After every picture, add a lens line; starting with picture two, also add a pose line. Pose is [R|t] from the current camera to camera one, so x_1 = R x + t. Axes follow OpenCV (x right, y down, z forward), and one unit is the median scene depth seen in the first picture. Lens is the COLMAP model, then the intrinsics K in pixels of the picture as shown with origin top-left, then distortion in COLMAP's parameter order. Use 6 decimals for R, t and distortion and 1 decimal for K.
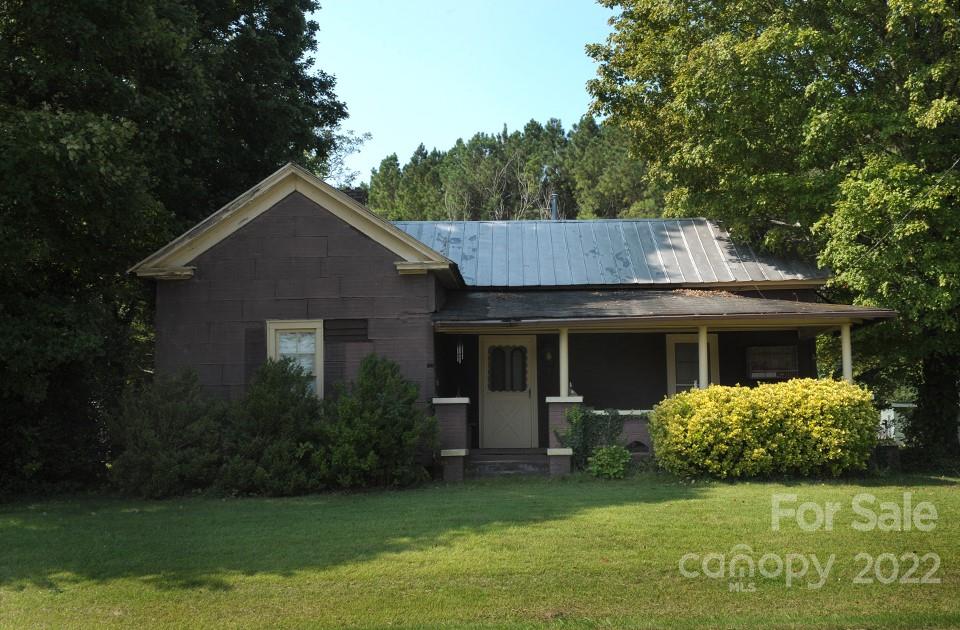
lens RADIAL K [[1140.7, 0, 480.0], [0, 1140.7, 315.0], [0, 0, 1]] dist [0.005704, -0.000096]
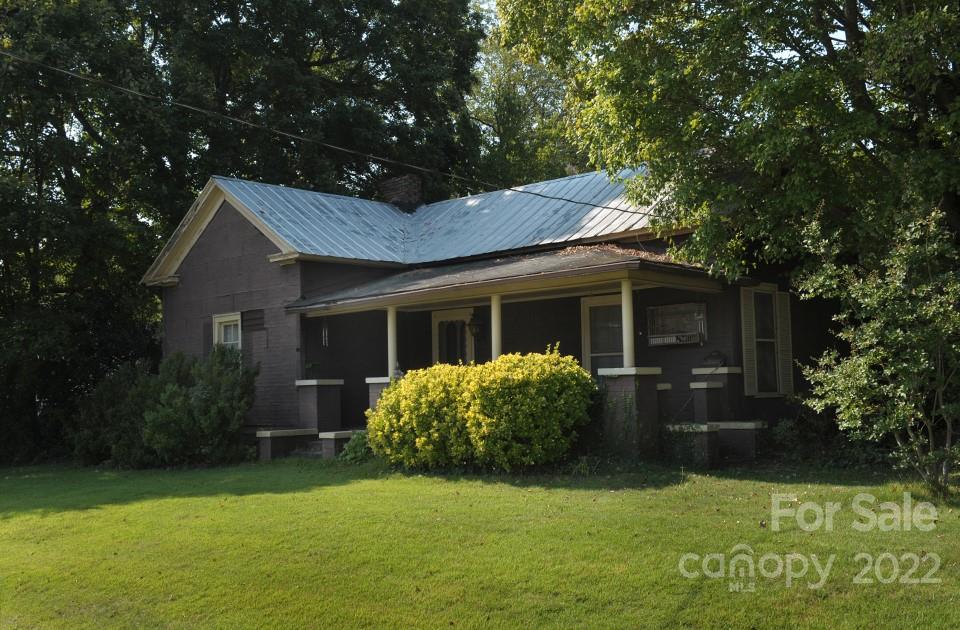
lens RADIAL K [[1048.0, 0, 480.0], [0, 1048.0, 315.0], [0, 0, 1]] dist [0.004278, 0.002549]
pose [[0.735859, -0.057618, -0.674679, 0.734802], [0.087190, 0.996141, 0.010026, 0.017187], [0.671498, -0.066203, 0.738043, 0.395721]]
